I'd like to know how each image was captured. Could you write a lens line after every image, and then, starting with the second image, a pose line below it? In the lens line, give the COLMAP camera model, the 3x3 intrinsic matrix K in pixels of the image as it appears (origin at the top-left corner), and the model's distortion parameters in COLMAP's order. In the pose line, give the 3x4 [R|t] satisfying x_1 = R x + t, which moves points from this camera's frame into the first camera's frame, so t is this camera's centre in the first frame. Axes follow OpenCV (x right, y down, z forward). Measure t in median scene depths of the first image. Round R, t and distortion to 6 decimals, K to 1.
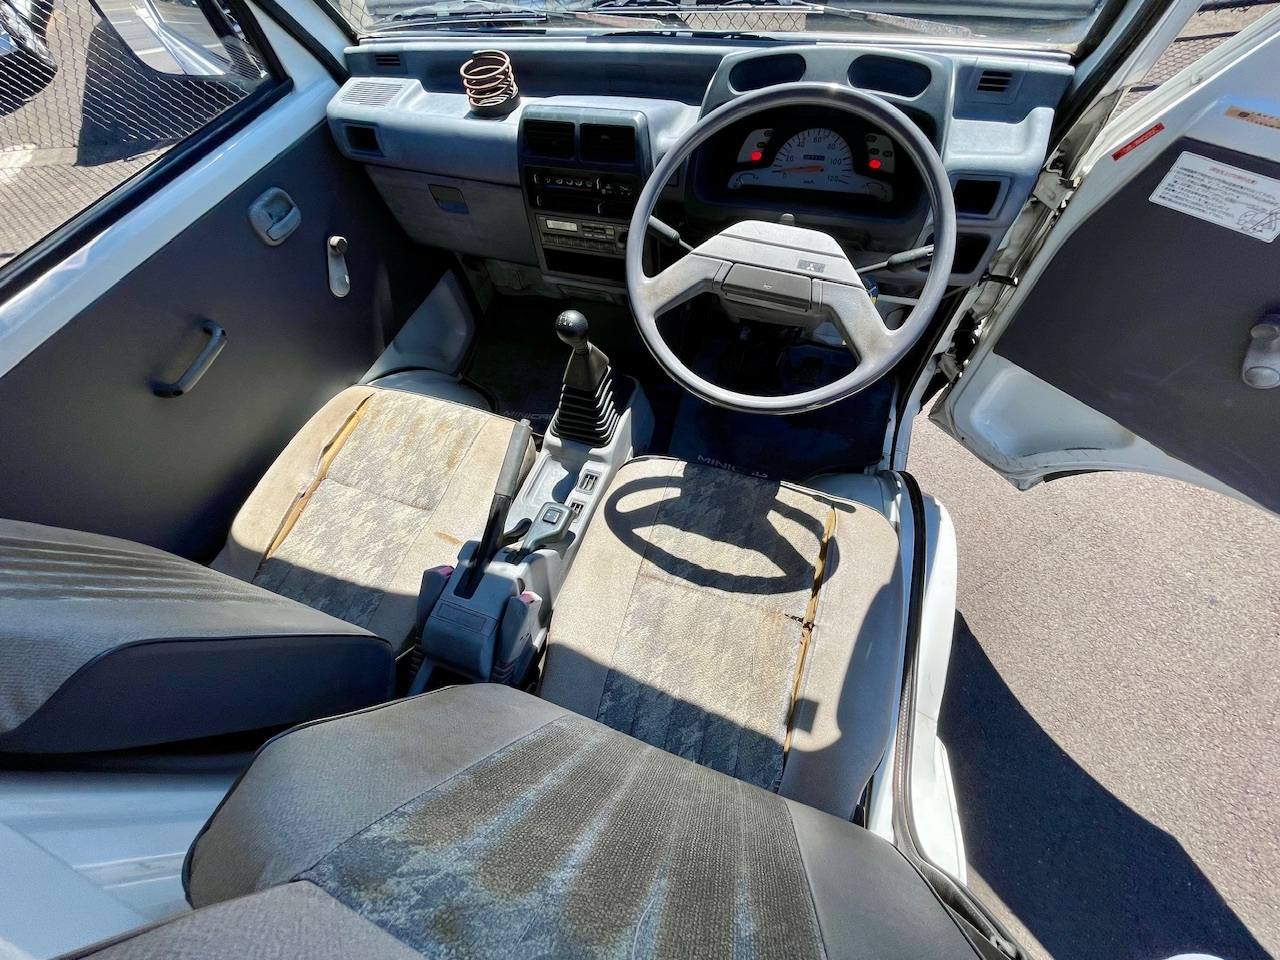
lens RADIAL K [[522.7, 0, 613.2], [0, 522.7, 476.5], [0, 0, 1]] dist [0.002014, -0.000092]
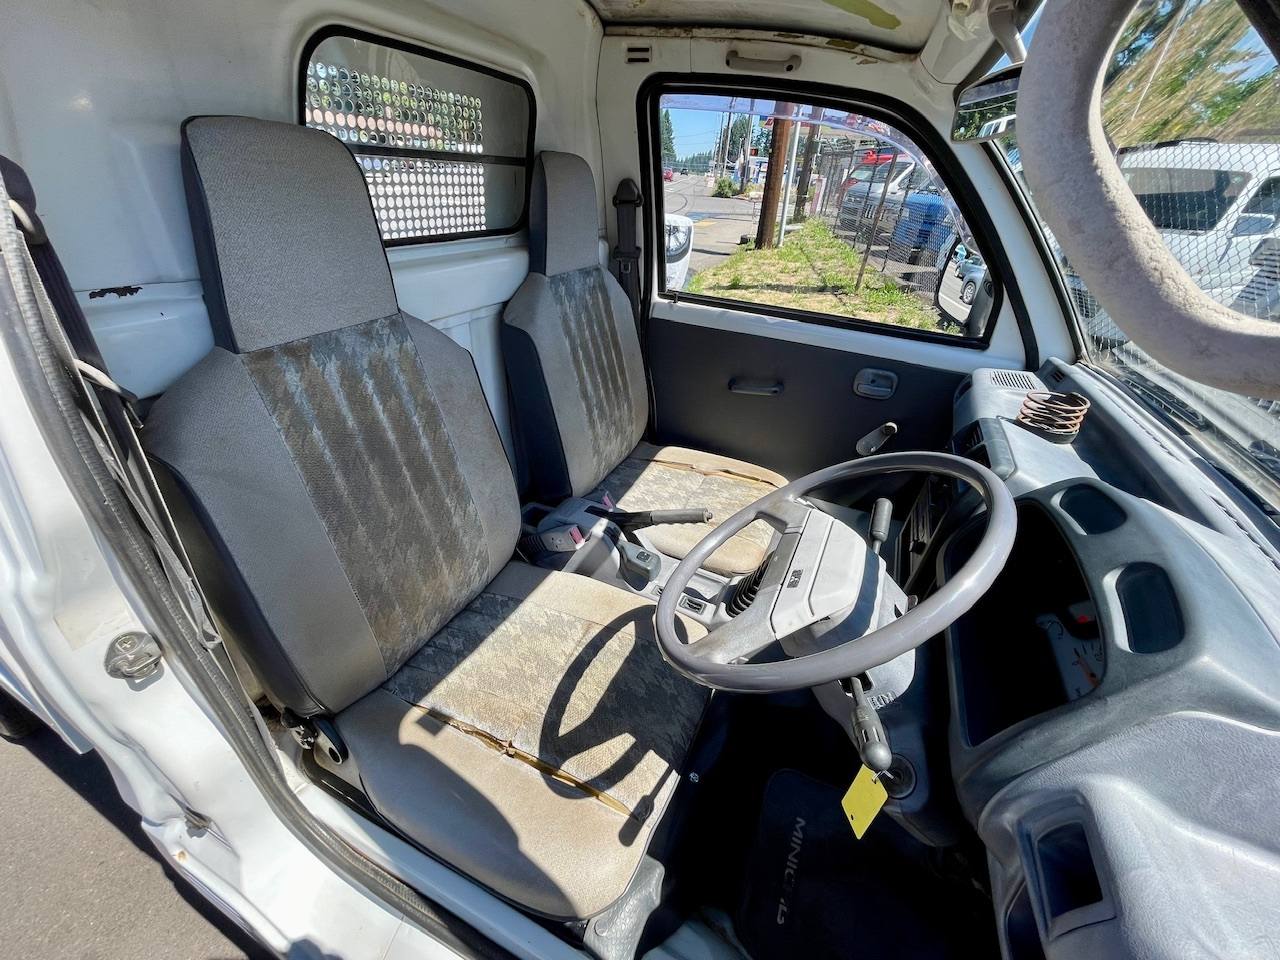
lens RADIAL K [[522.7, 0, 638.8], [0, 522.7, 473.8], [0, 0, 1]] dist [0.002014, -0.000092]
pose [[-0.087305, 0.592966, -0.800481, 0.755545], [-0.875447, 0.337773, 0.345691, -0.406701], [0.475364, 0.730959, 0.489621, 0.240810]]
